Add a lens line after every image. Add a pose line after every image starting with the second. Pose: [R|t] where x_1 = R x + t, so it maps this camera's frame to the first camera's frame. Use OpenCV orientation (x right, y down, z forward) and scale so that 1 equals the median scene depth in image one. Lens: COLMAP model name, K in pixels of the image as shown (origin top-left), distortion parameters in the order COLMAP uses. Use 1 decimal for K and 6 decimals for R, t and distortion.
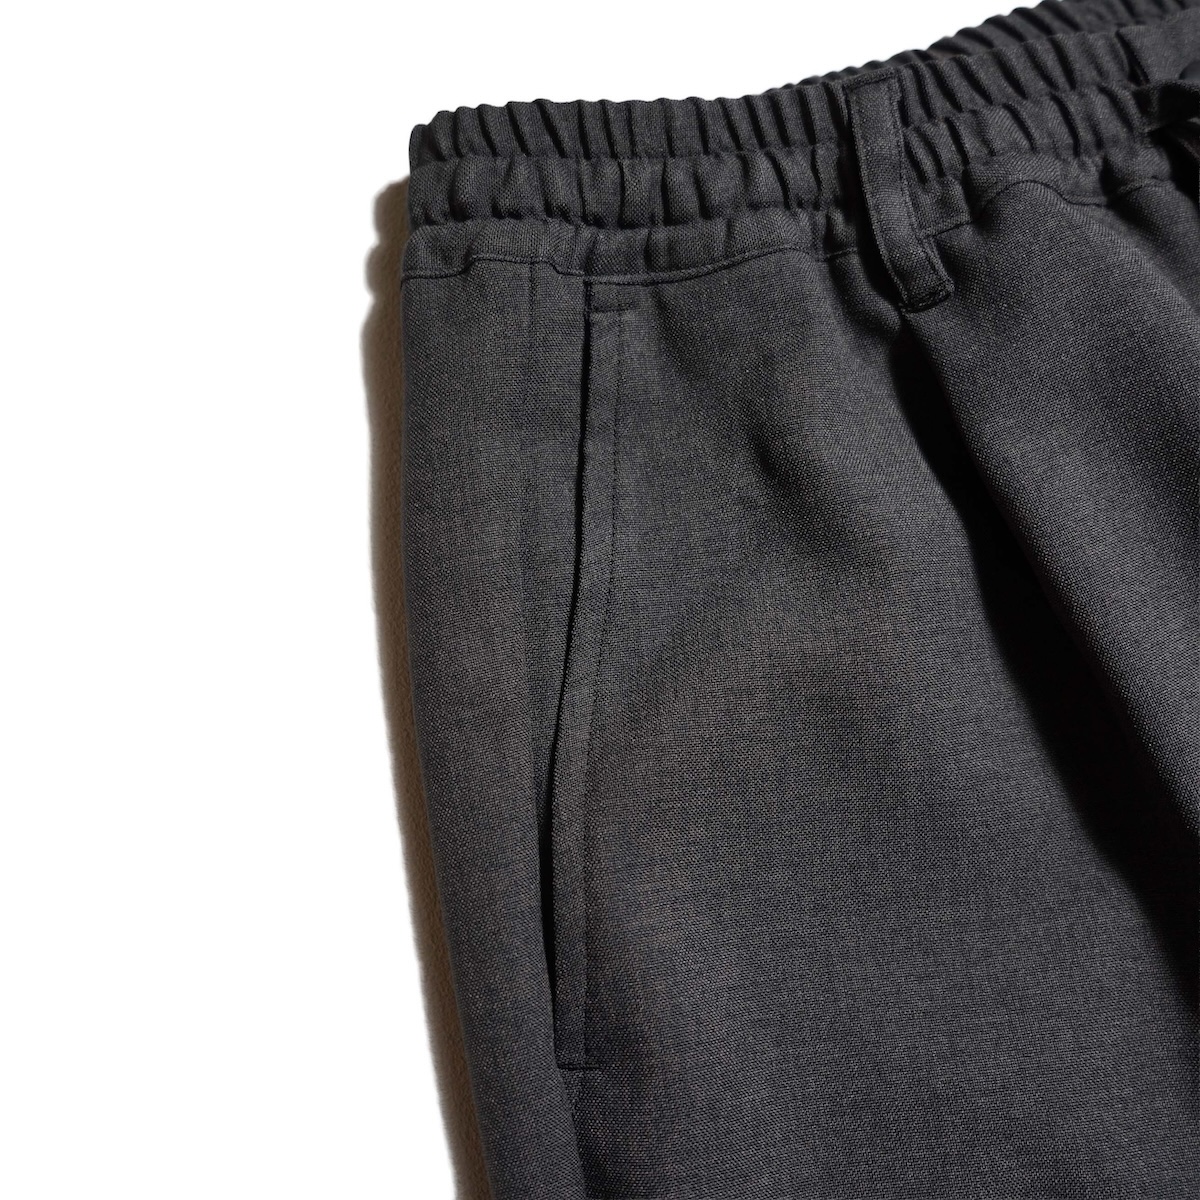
lens RADIAL K [[1390.0, 0, 600.0], [0, 1390.0, 600.0], [0, 0, 1]] dist [-0.012002, -0.013280]
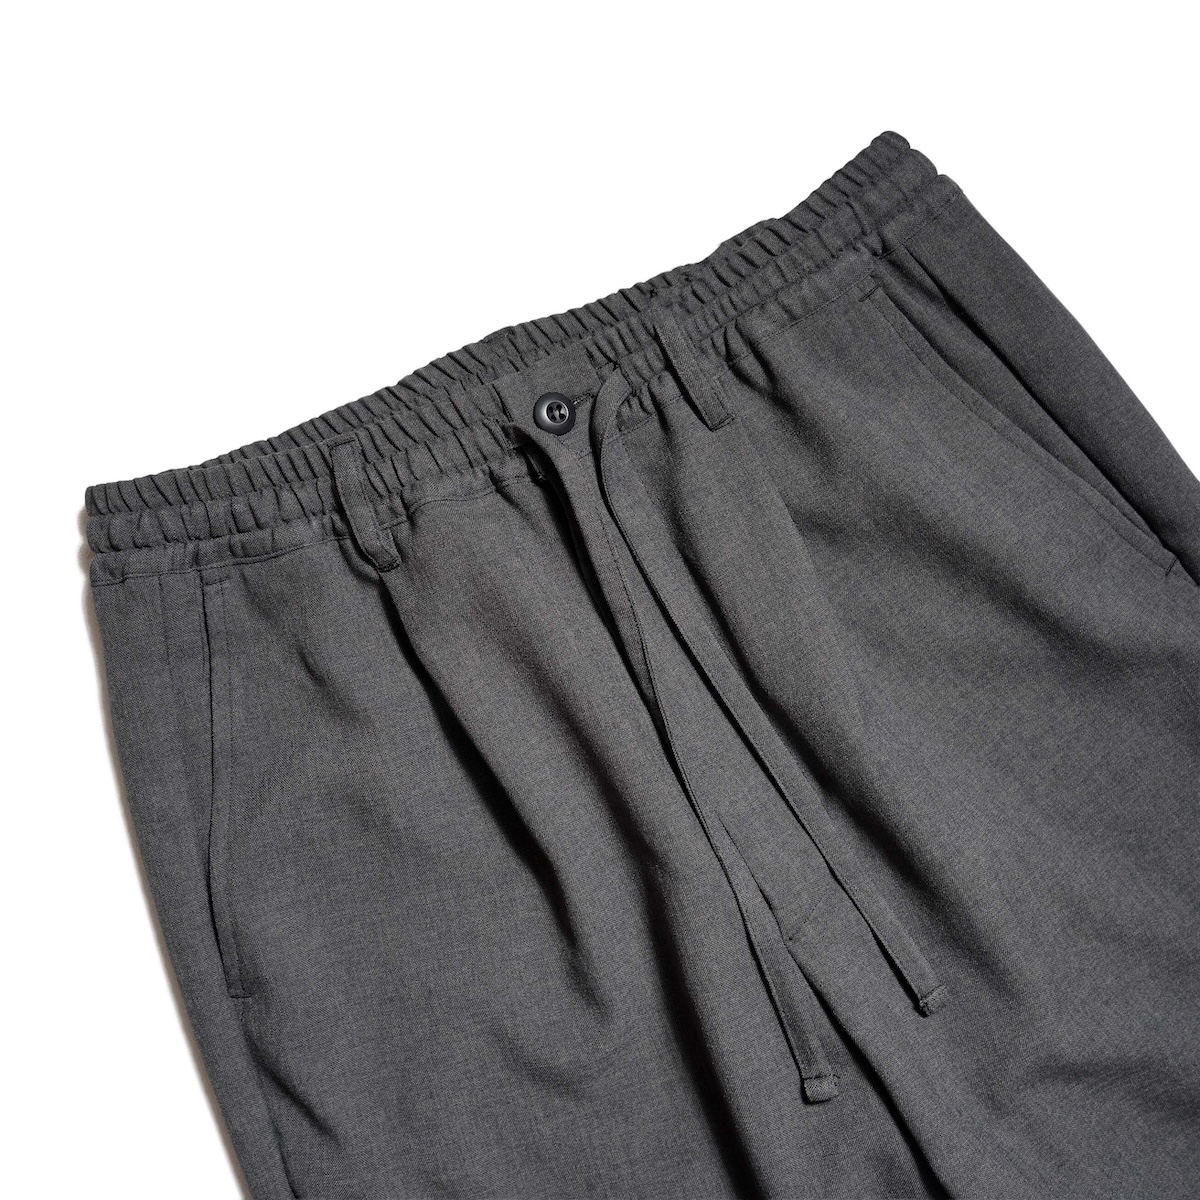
lens RADIAL K [[1390.0, 0, 600.0], [0, 1390.0, 600.0], [0, 0, 1]] dist [-0.012002, -0.013280]
pose [[0.995158, -0.097644, -0.011271, 0.512670], [0.097923, 0.974943, 0.199743, -0.495390], [-0.008515, -0.199879, 0.979784, -0.724634]]
